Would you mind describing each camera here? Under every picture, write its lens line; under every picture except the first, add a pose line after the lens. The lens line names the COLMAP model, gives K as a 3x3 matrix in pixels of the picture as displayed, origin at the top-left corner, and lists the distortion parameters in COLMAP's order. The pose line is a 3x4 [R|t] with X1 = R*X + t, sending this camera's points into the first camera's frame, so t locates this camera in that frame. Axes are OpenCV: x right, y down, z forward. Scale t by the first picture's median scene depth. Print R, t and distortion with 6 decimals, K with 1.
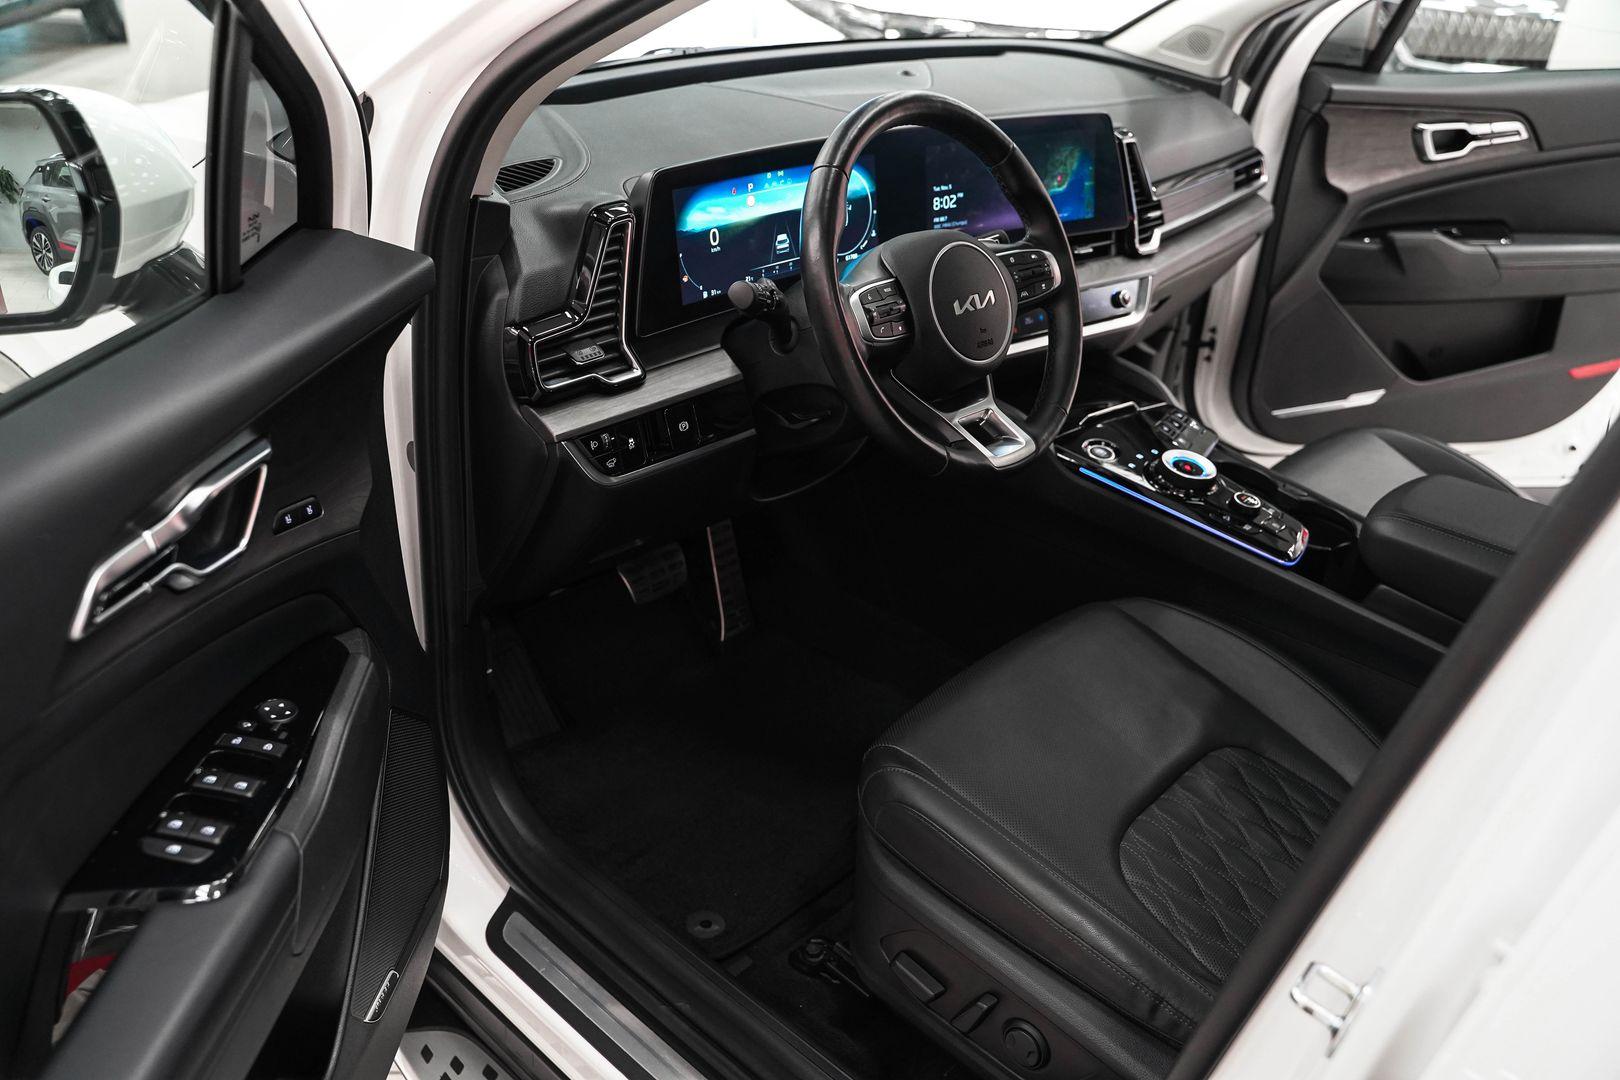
lens RADIAL K [[1314.3, 0, 804.3], [0, 1314.3, 530.0], [0, 0, 1]] dist [-0.112204, 0.084342]
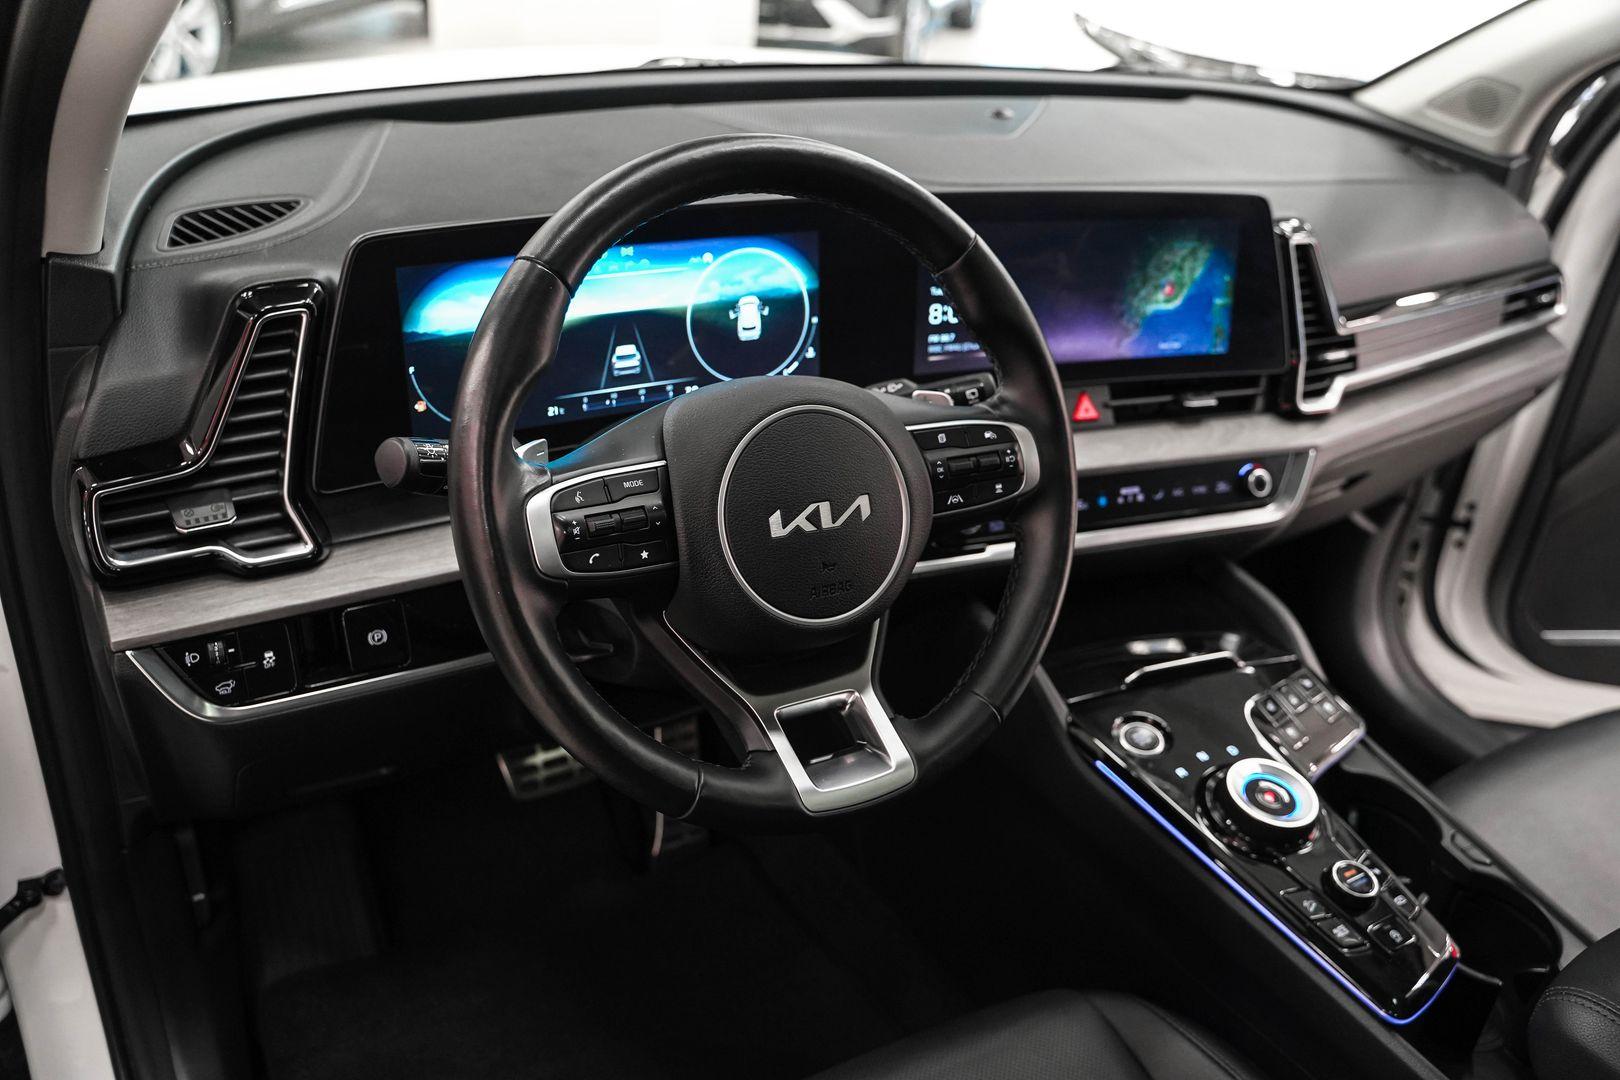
lens RADIAL K [[1314.3, 0, 808.0], [0, 1314.3, 537.5], [0, 0, 1]] dist [-0.112204, 0.084342]
pose [[0.961546, 0.144811, -0.233364, 0.206810], [-0.148736, 0.988877, 0.000788, -0.131635], [0.230883, 0.033952, 0.972389, 0.359762]]
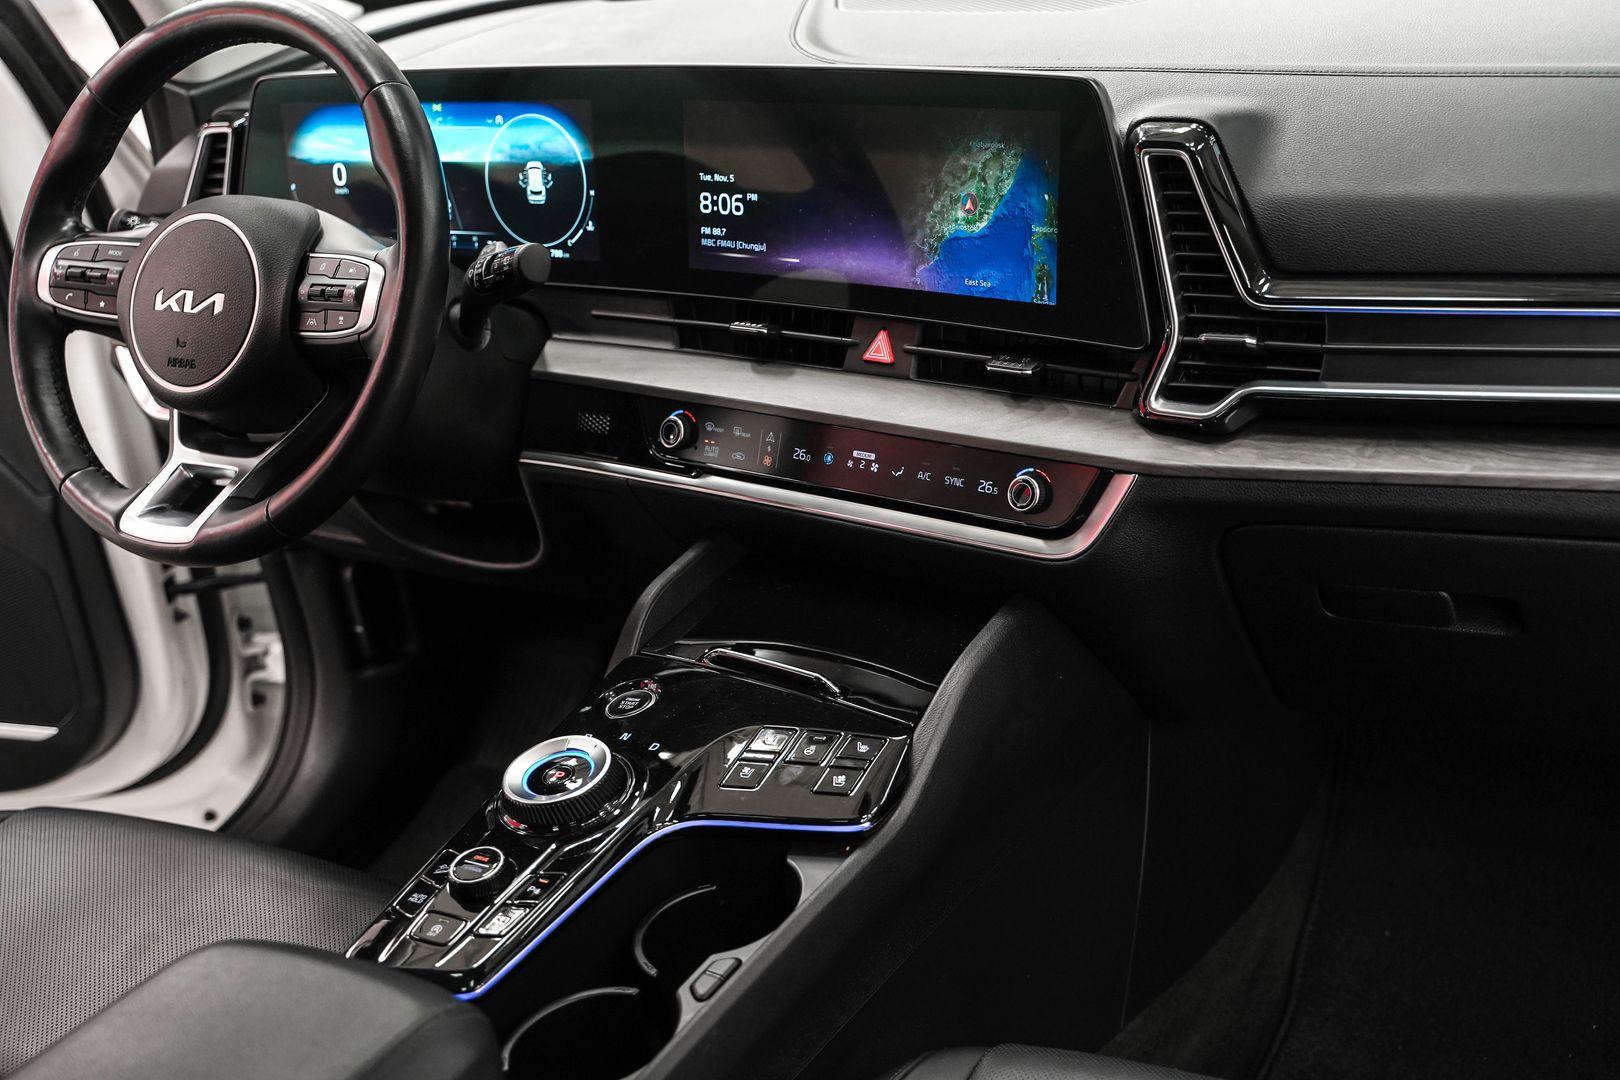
lens RADIAL K [[1907.5, 0, 813.1], [0, 1907.5, 534.9], [0, 0, 1]] dist [0.025102, 0.000000]
pose [[0.220358, 0.303288, -0.927070, 0.938425], [-0.341259, 0.914339, 0.218008, -0.314985], [0.913775, 0.268331, 0.304981, 0.821406]]
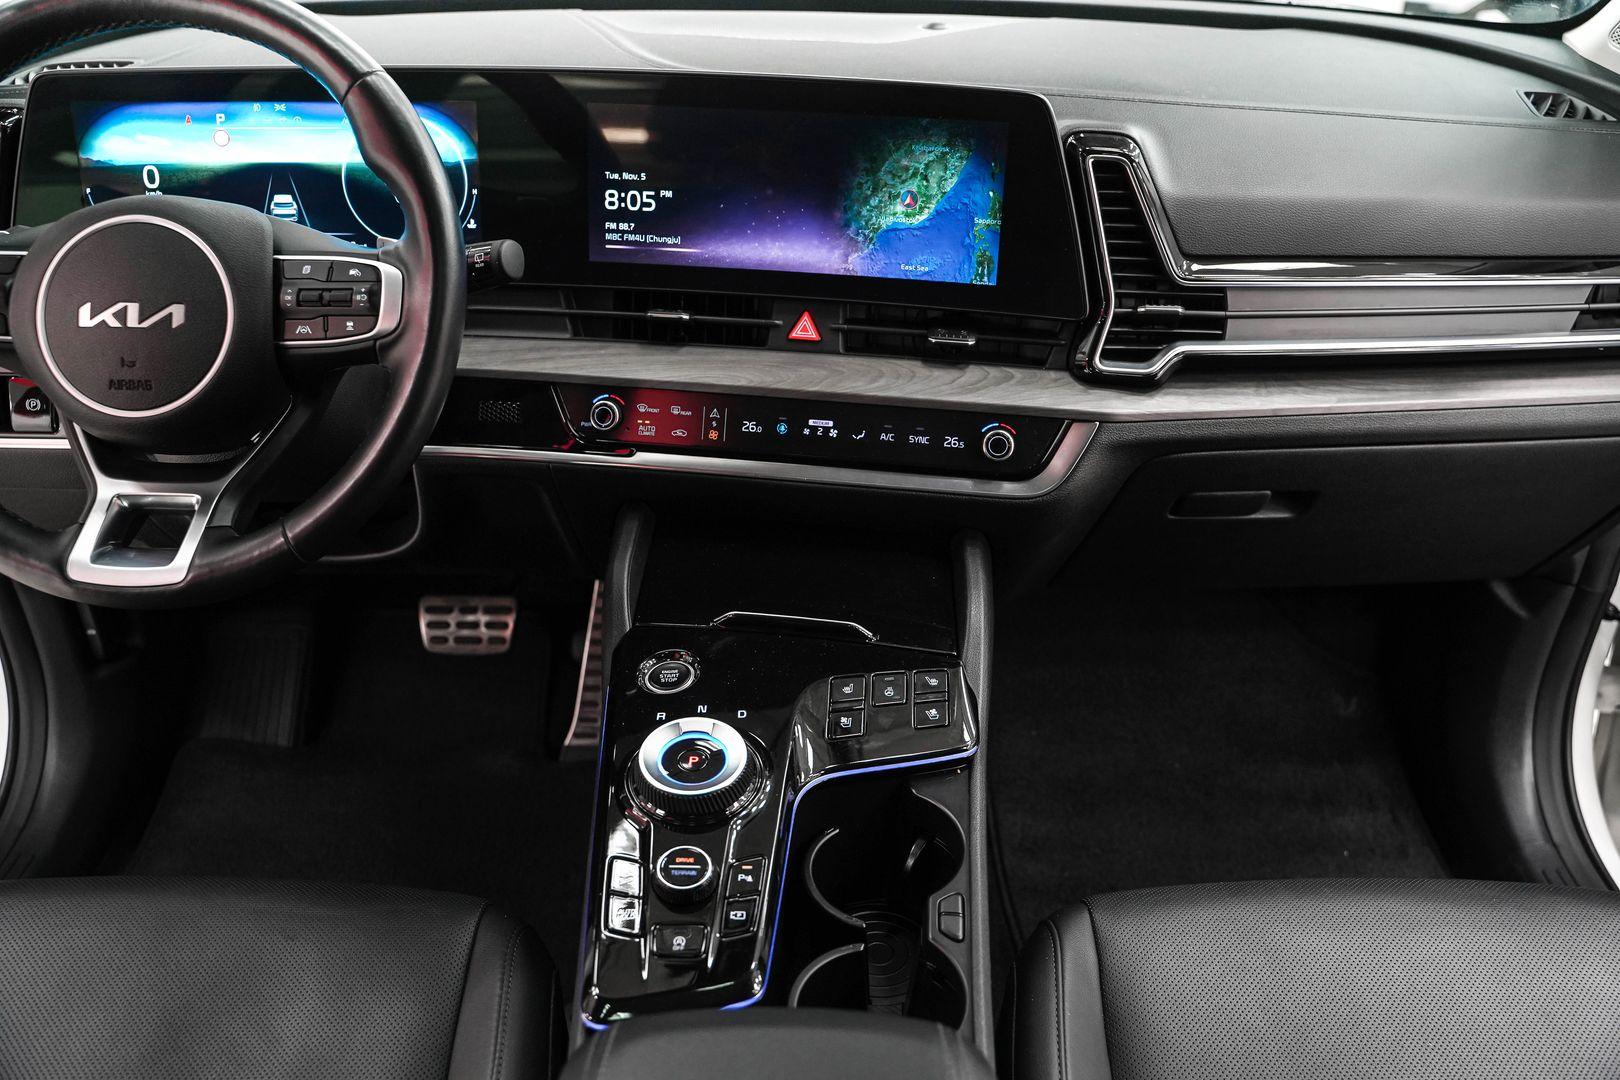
lens RADIAL K [[1314.3, 0, 813.6], [0, 1314.3, 537.5], [0, 0, 1]] dist [-0.112204, 0.084342]
pose [[0.687791, 0.307056, -0.657769, 0.621213], [-0.321664, 0.941231, 0.103034, -0.192769], [0.650750, 0.140714, 0.746139, 0.621020]]
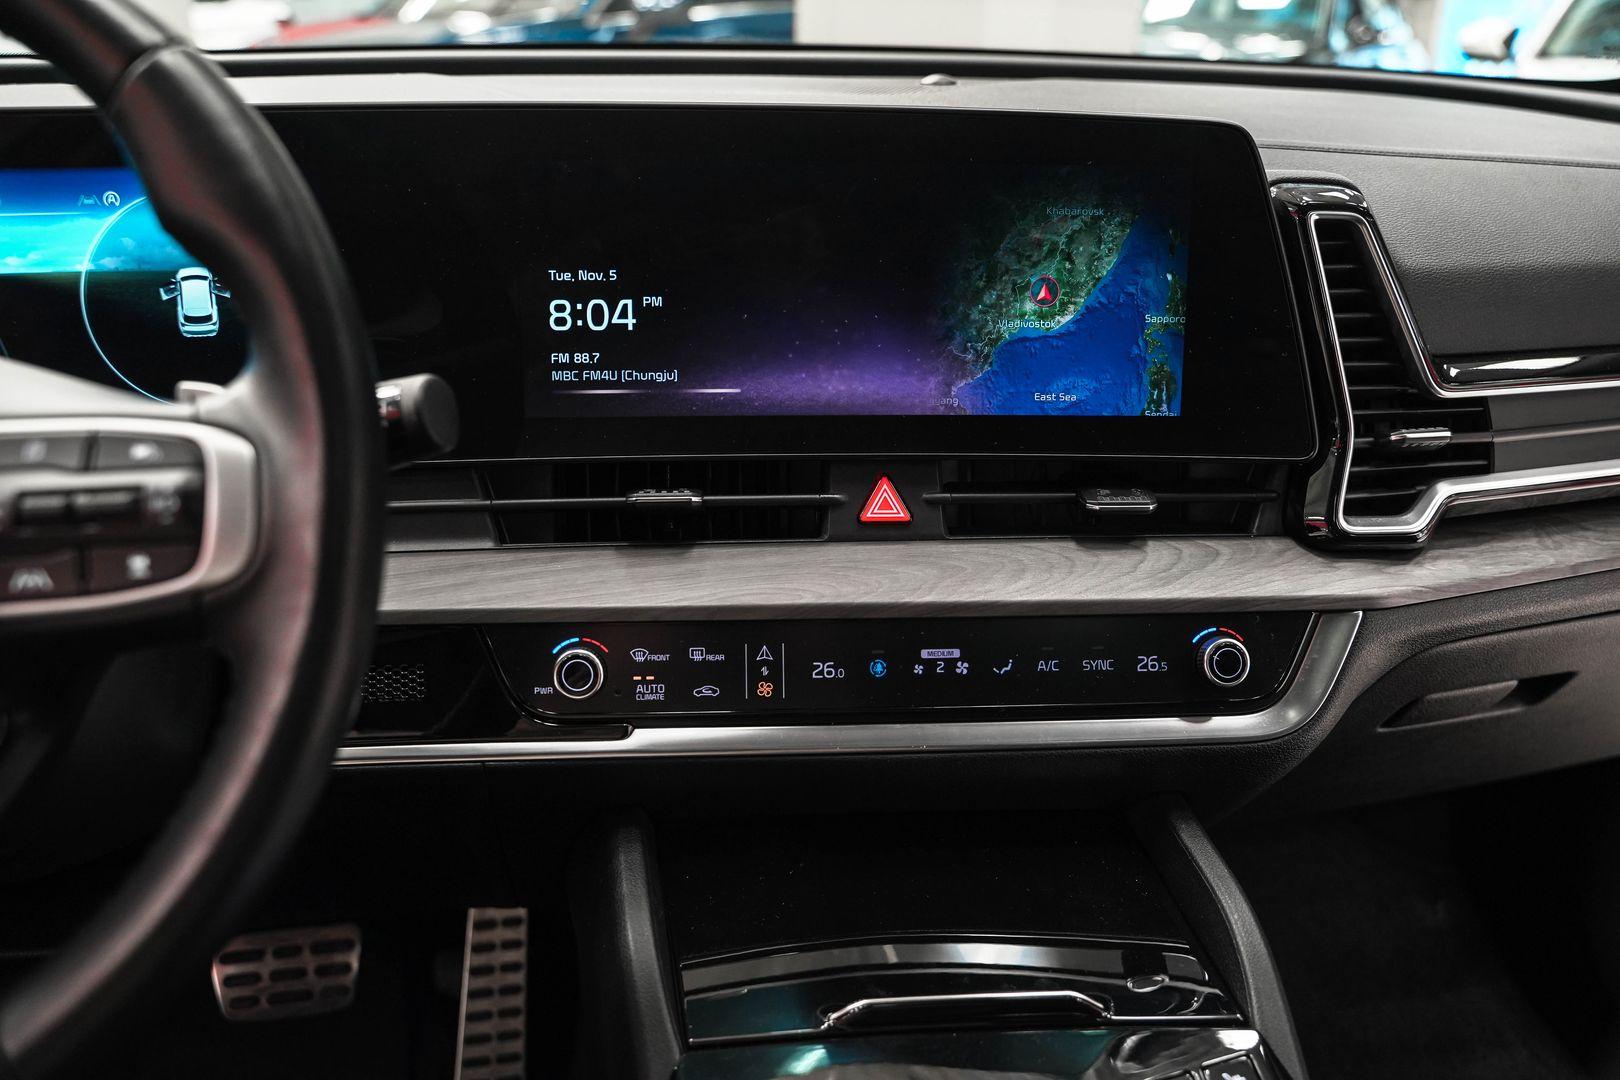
lens RADIAL K [[1314.3, 0, 818.1], [0, 1314.3, 533.6], [0, 0, 1]] dist [-0.112204, 0.084342]
pose [[0.828072, 0.158518, -0.537744, 0.373028], [-0.236440, 0.968461, -0.078608, -0.176543], [0.508323, 0.192237, 0.839436, 0.731934]]
